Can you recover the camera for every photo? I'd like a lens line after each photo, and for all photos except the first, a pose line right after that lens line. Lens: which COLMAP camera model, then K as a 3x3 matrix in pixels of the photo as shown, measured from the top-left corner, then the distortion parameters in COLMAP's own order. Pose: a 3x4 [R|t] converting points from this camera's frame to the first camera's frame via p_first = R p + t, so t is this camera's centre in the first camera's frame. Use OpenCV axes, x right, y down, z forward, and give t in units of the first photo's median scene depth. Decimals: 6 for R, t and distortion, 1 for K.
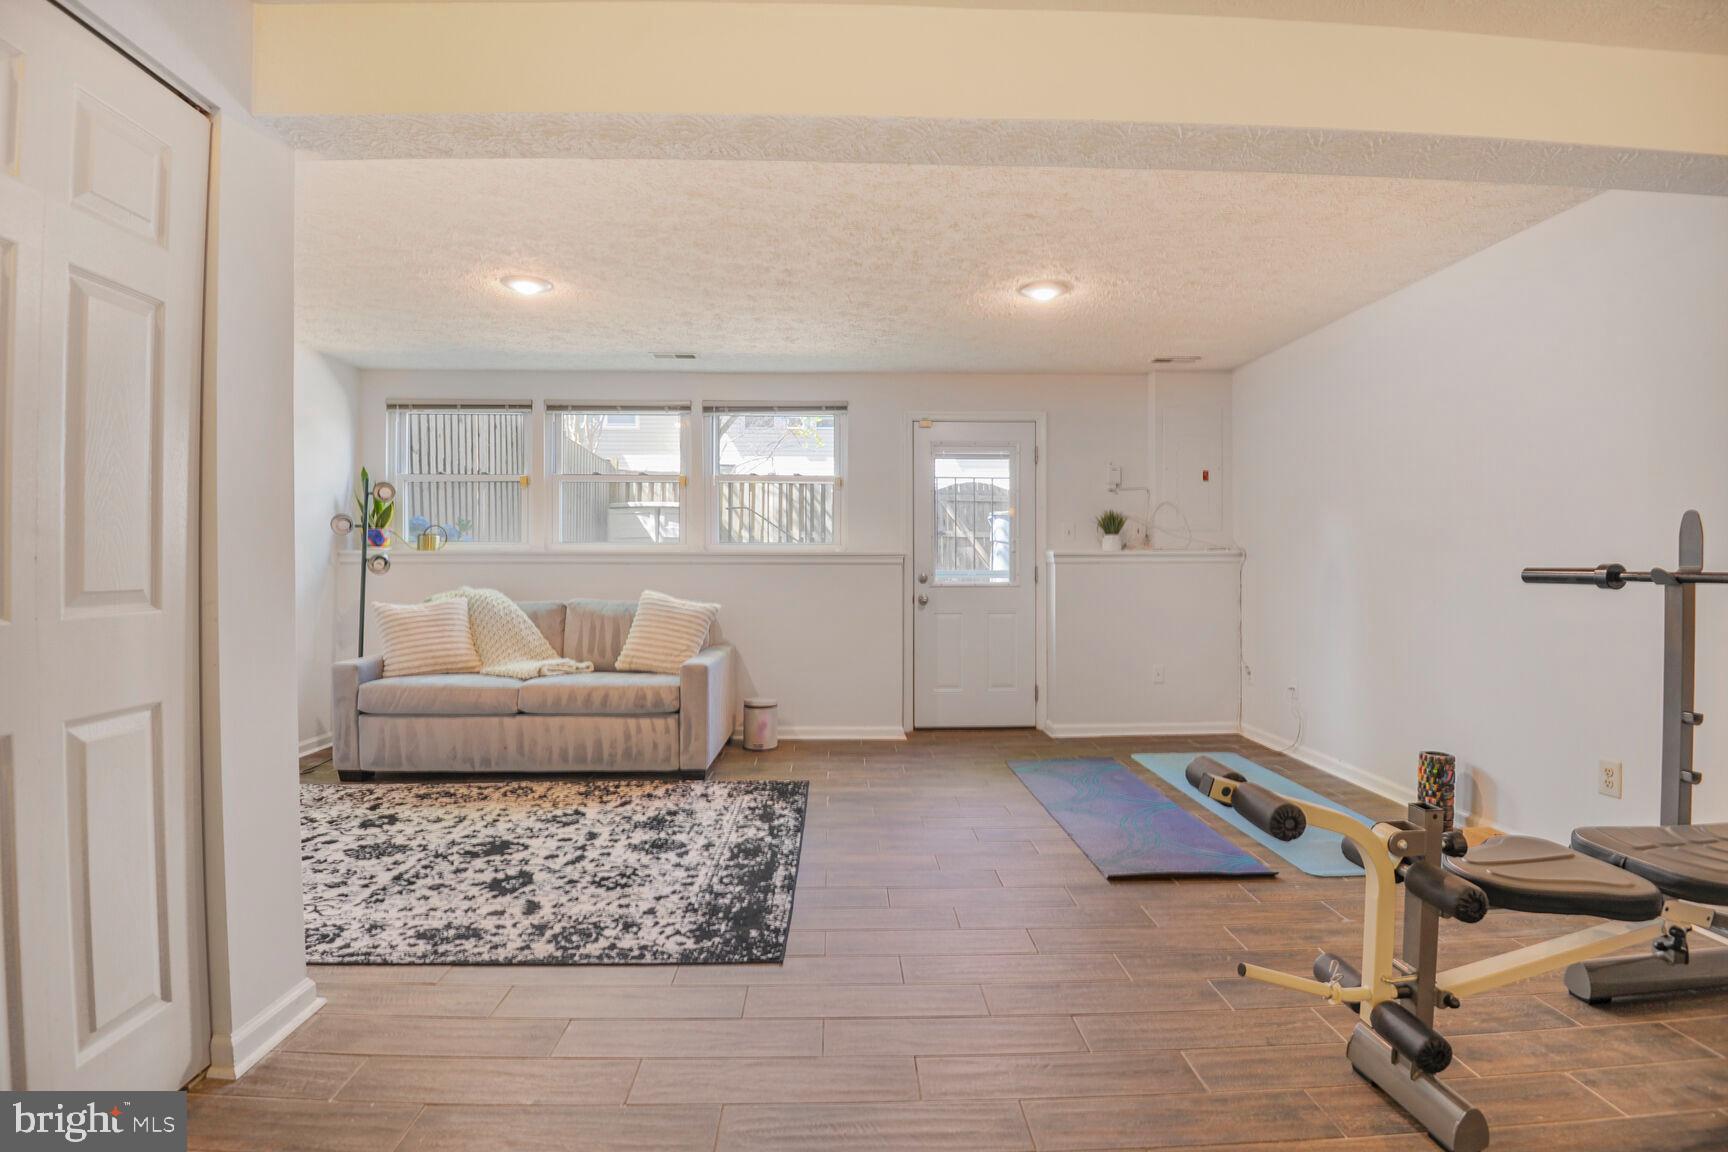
lens RADIAL K [[805.1, 0, 866.1], [0, 805.1, 560.4], [0, 0, 1]] dist [-0.023016, -0.007477]
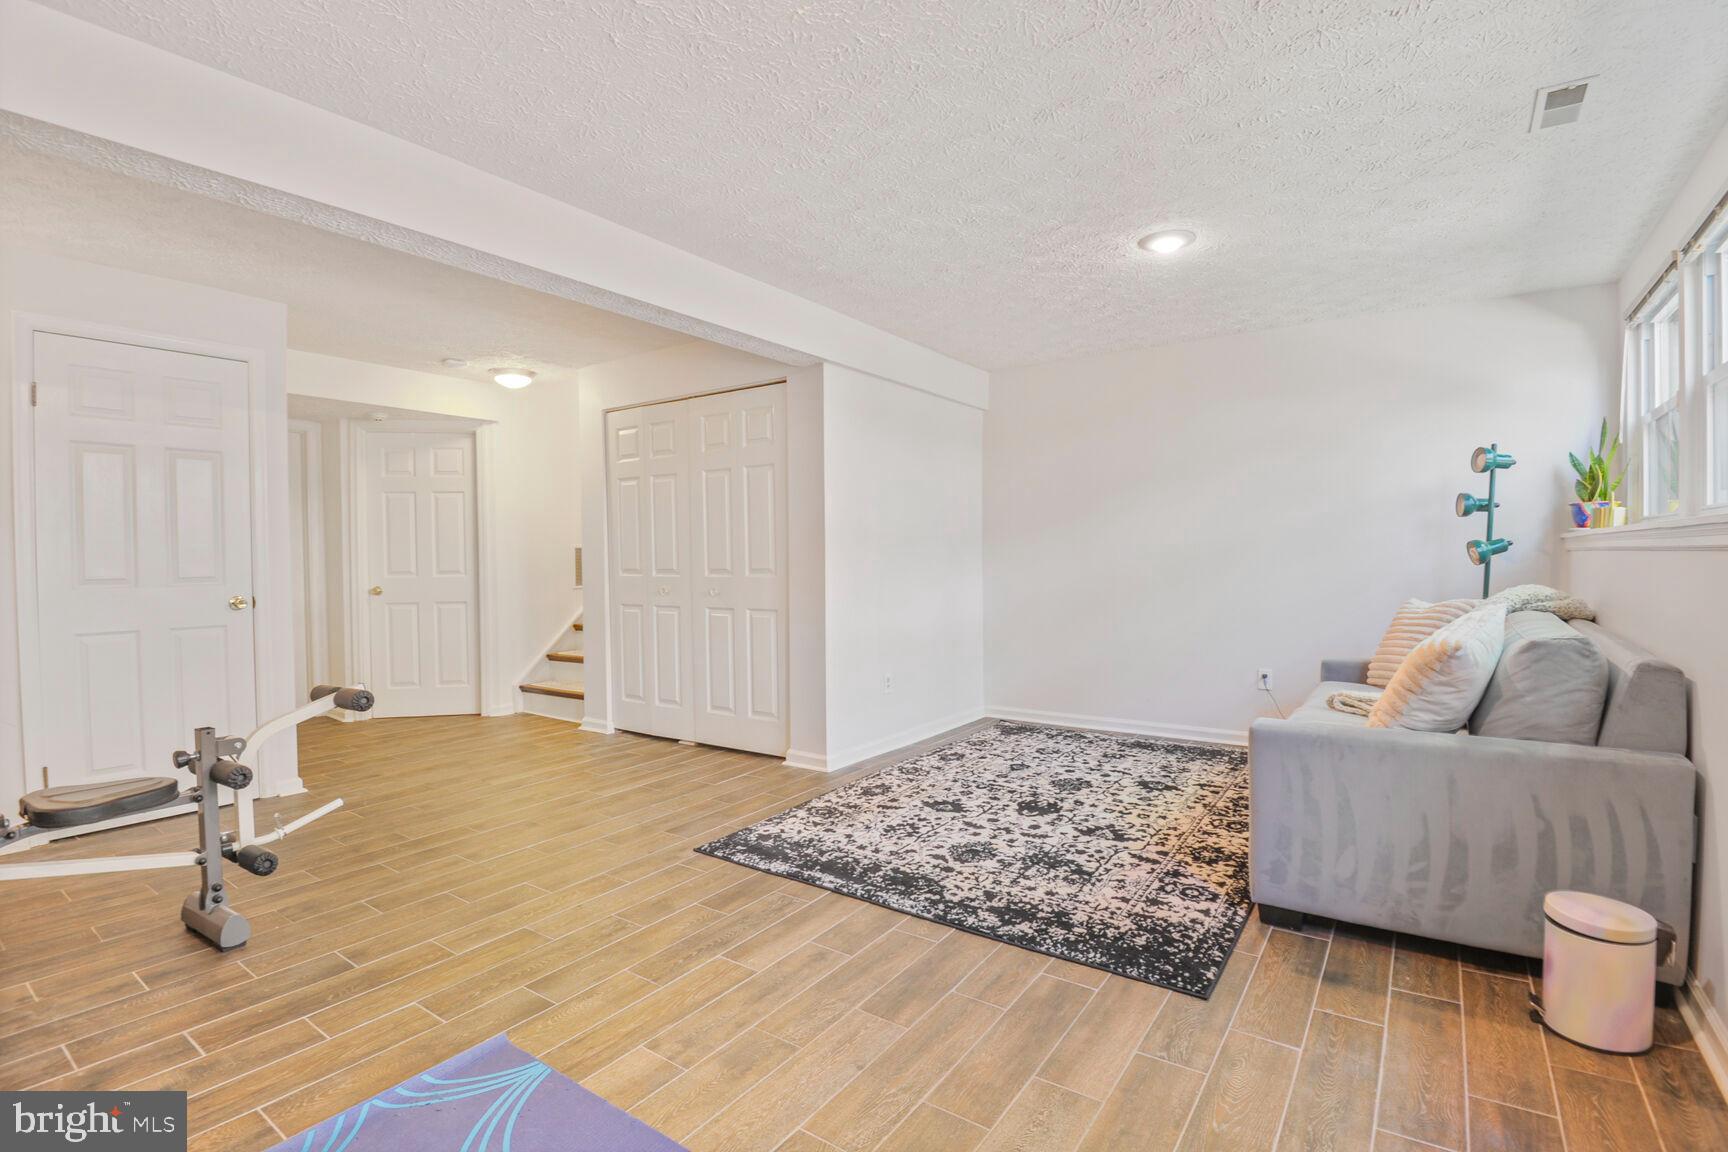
lens RADIAL K [[805.1, 0, 866.1], [0, 805.1, 560.4], [0, 0, 1]] dist [-0.023016, -0.007477]
pose [[-0.610395, 0.006678, -0.792069, 0.609637], [0.012835, 0.999917, -0.001460, 0.009109], [0.791993, -0.011057, -0.610430, 1.581601]]
